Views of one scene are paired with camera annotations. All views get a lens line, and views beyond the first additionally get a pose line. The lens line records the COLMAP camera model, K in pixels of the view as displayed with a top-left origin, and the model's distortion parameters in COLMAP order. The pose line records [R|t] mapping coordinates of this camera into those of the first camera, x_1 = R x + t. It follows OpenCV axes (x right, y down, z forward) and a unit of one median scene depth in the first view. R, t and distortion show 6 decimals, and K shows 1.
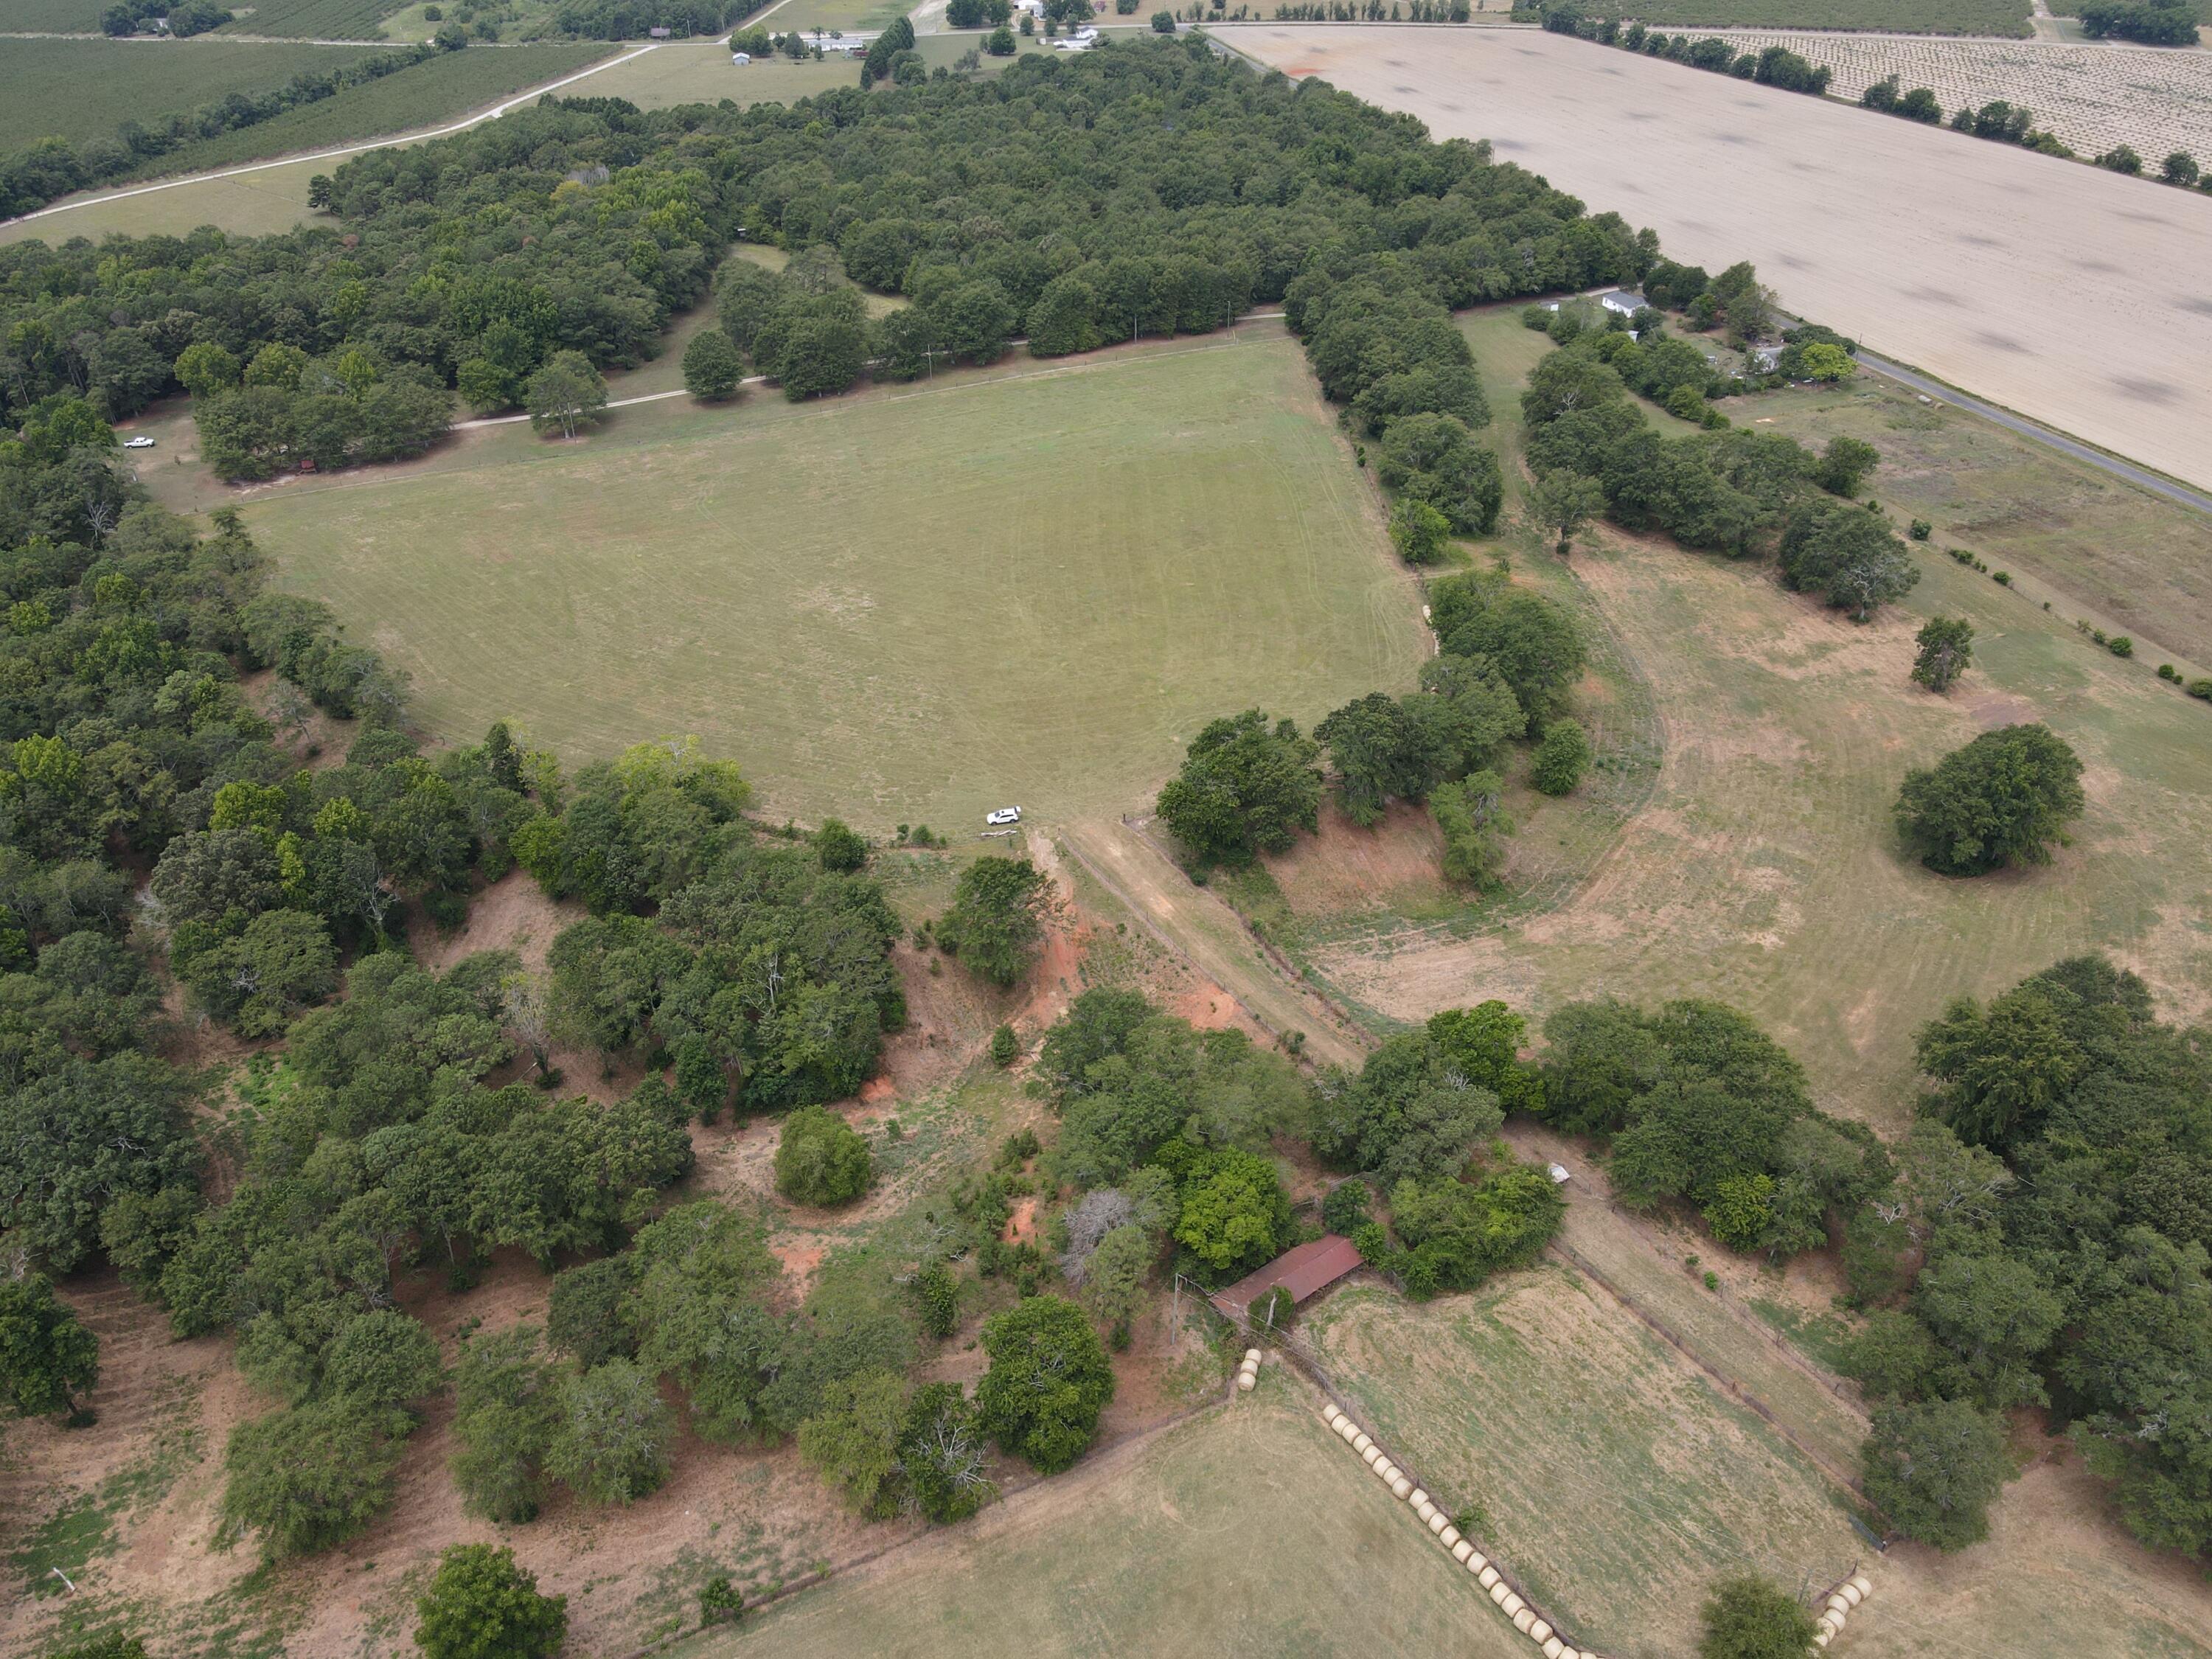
lens RADIAL K [[1614.6, 0, 1116.5], [0, 1614.6, 832.6], [0, 0, 1]] dist [0.009369, 0.011410]
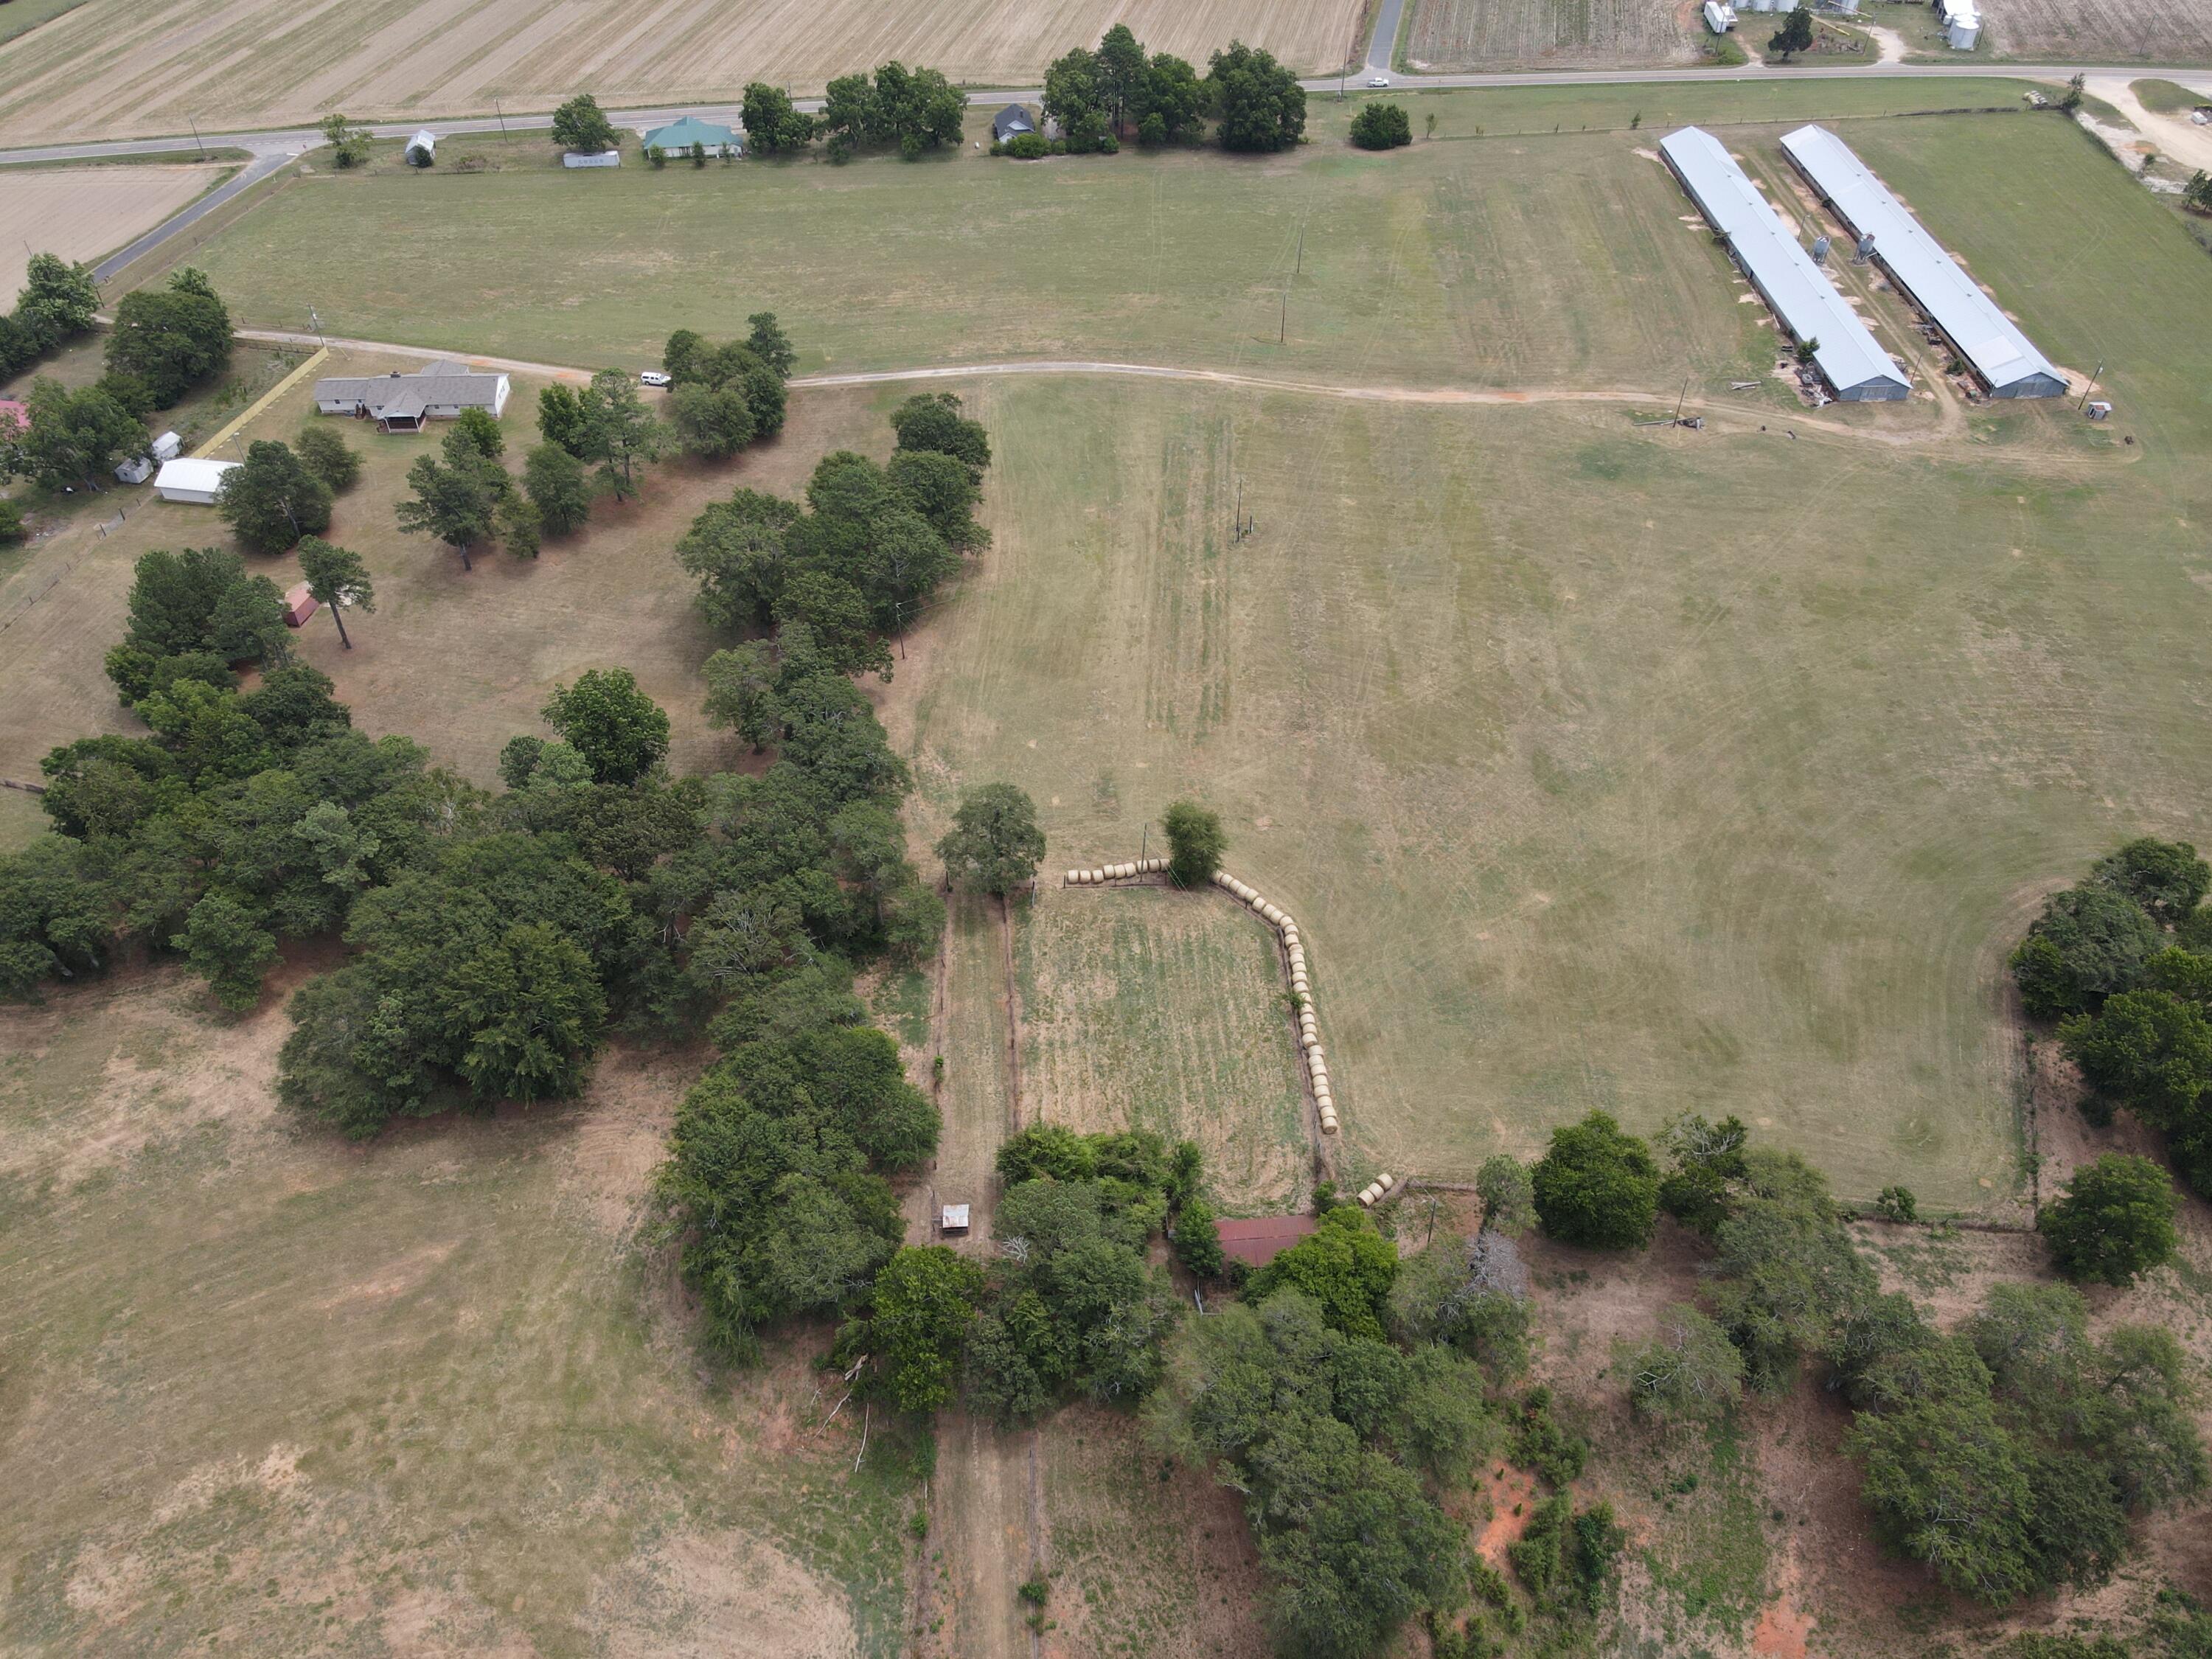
lens RADIAL K [[1602.7, 0, 1116.1], [0, 1602.7, 839.3], [0, 0, 1]] dist [0.014876, 0.005717]
pose [[-0.862552, -0.349218, 0.366129, -0.029181], [0.282830, 0.267224, 0.921194, -0.287216], [-0.419536, 0.898130, -0.131725, 0.387709]]
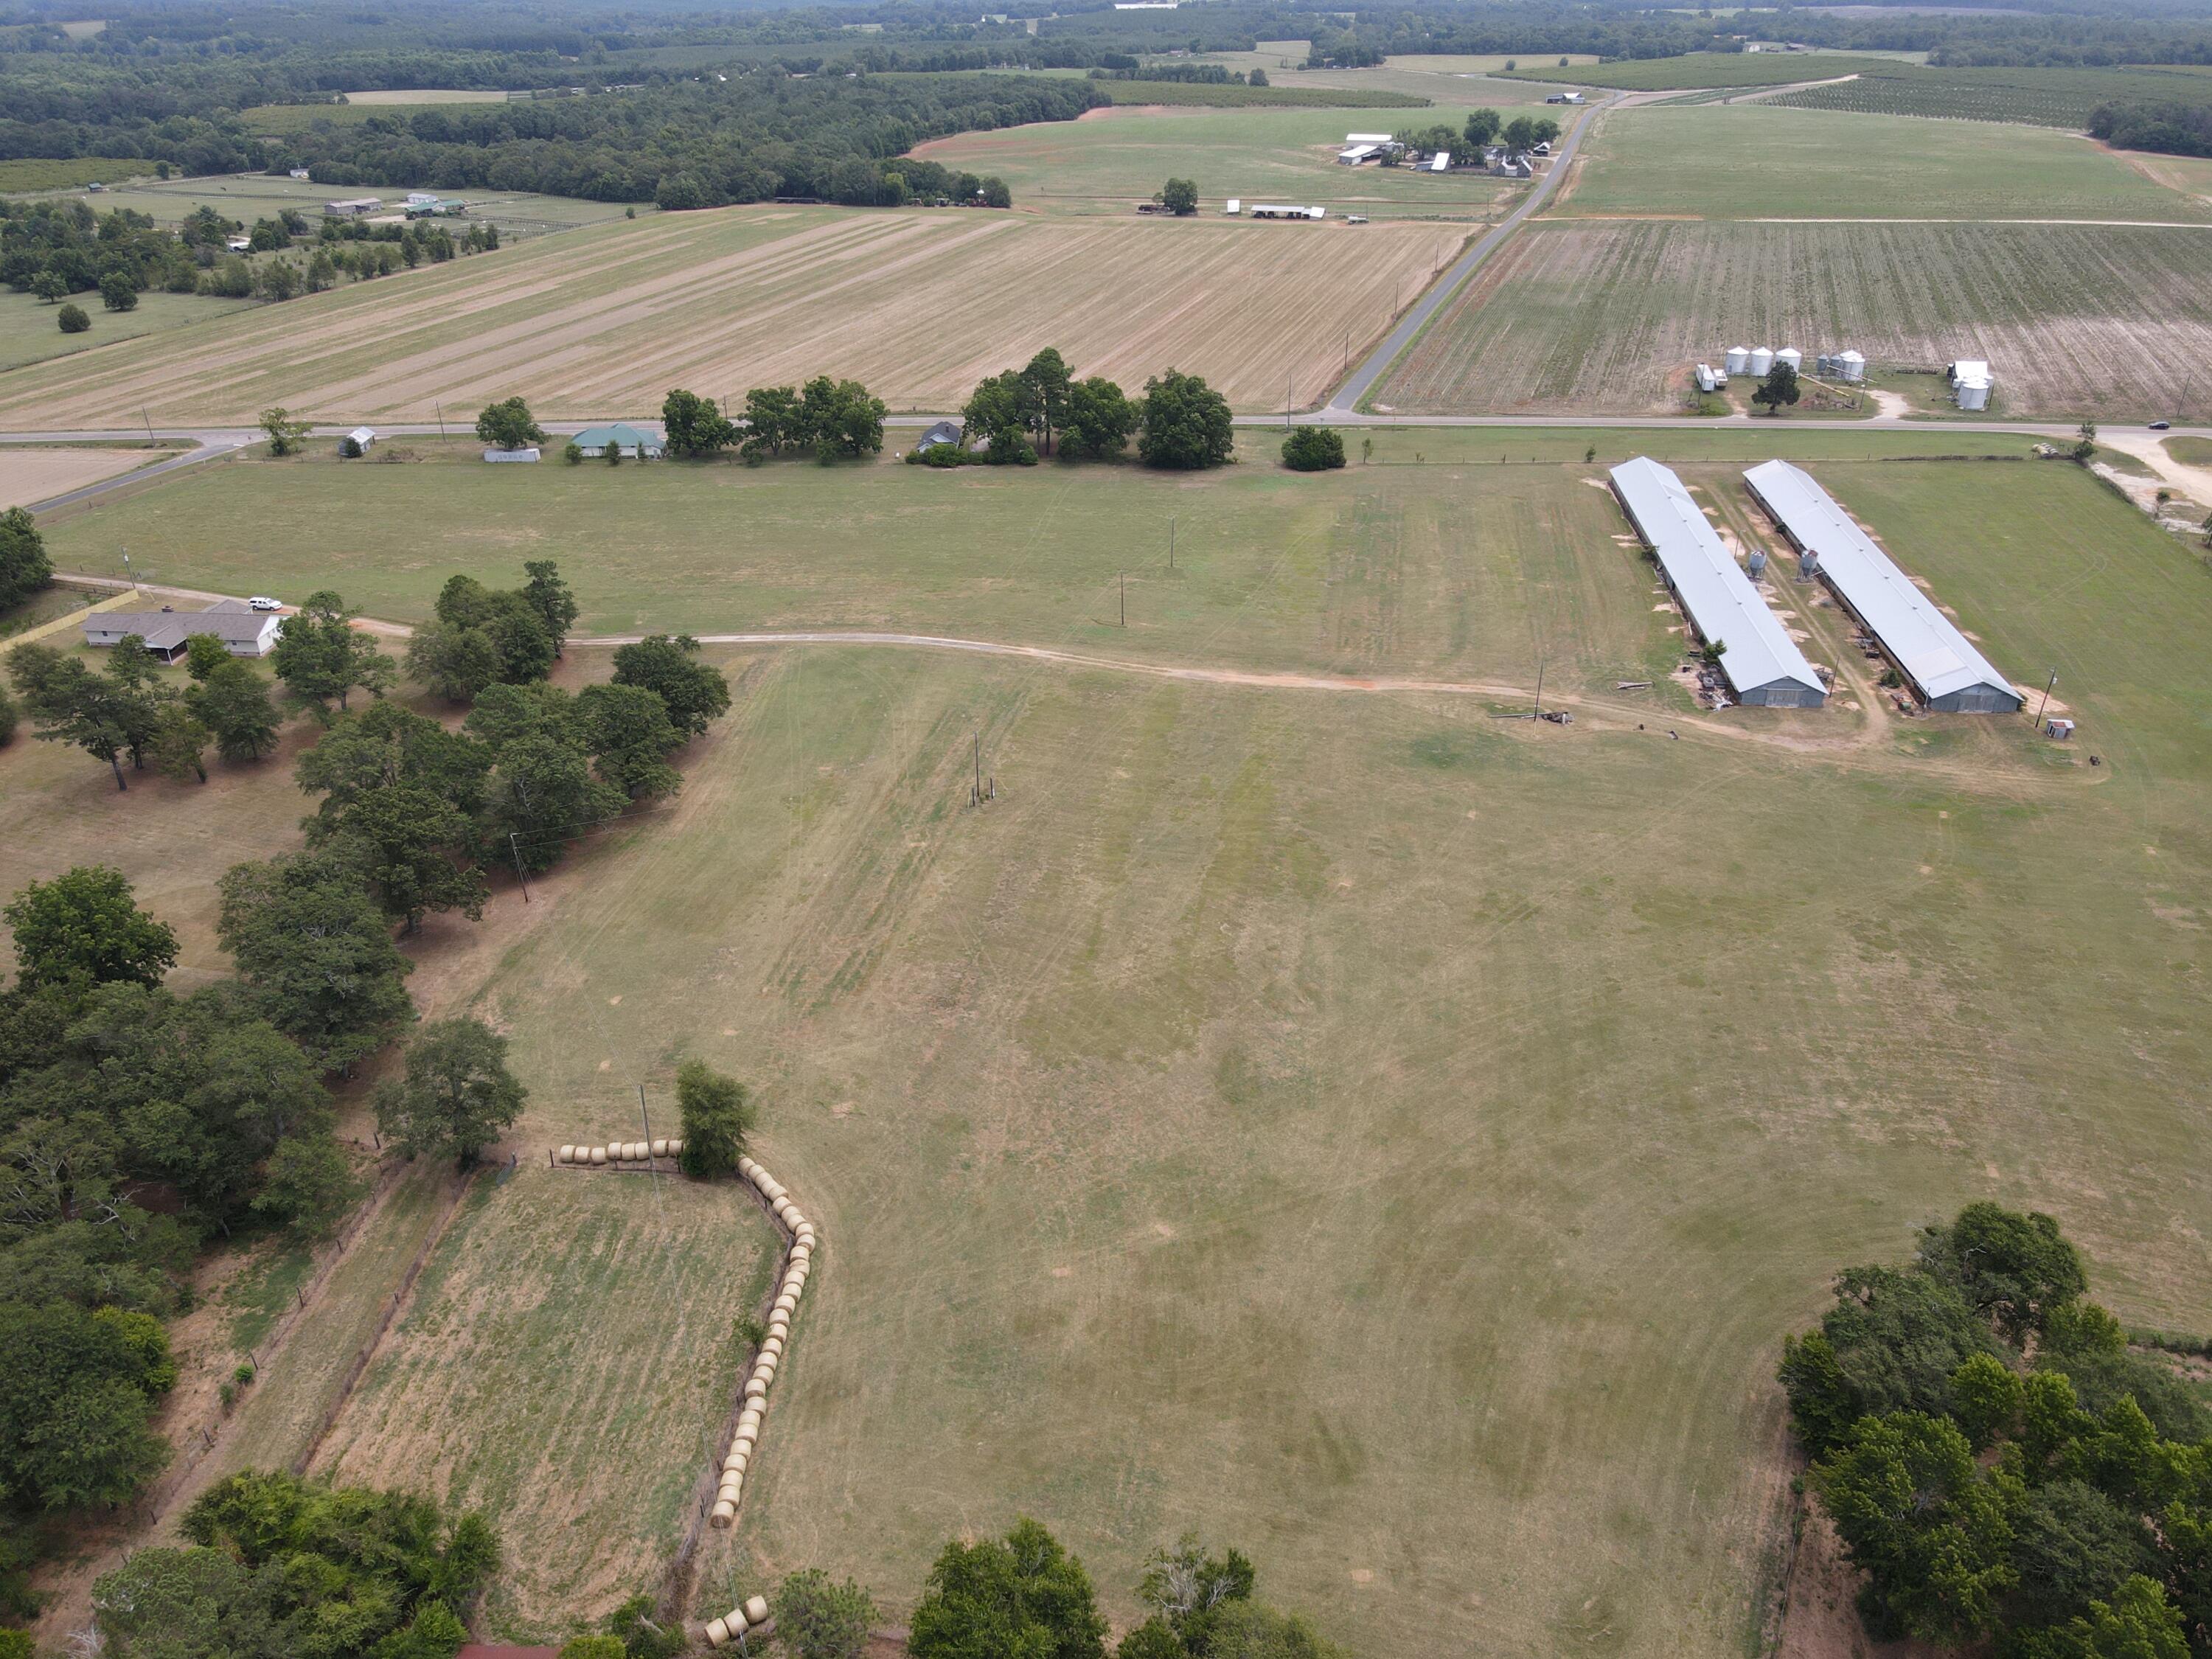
lens RADIAL K [[1614.6, 0, 1116.5], [0, 1614.6, 832.6], [0, 0, 1]] dist [0.009369, 0.011410]
pose [[-0.791882, -0.288484, 0.538237, -0.129005], [0.348698, 0.509962, 0.786352, -0.133941], [-0.501330, 0.810380, -0.303236, 0.329013]]
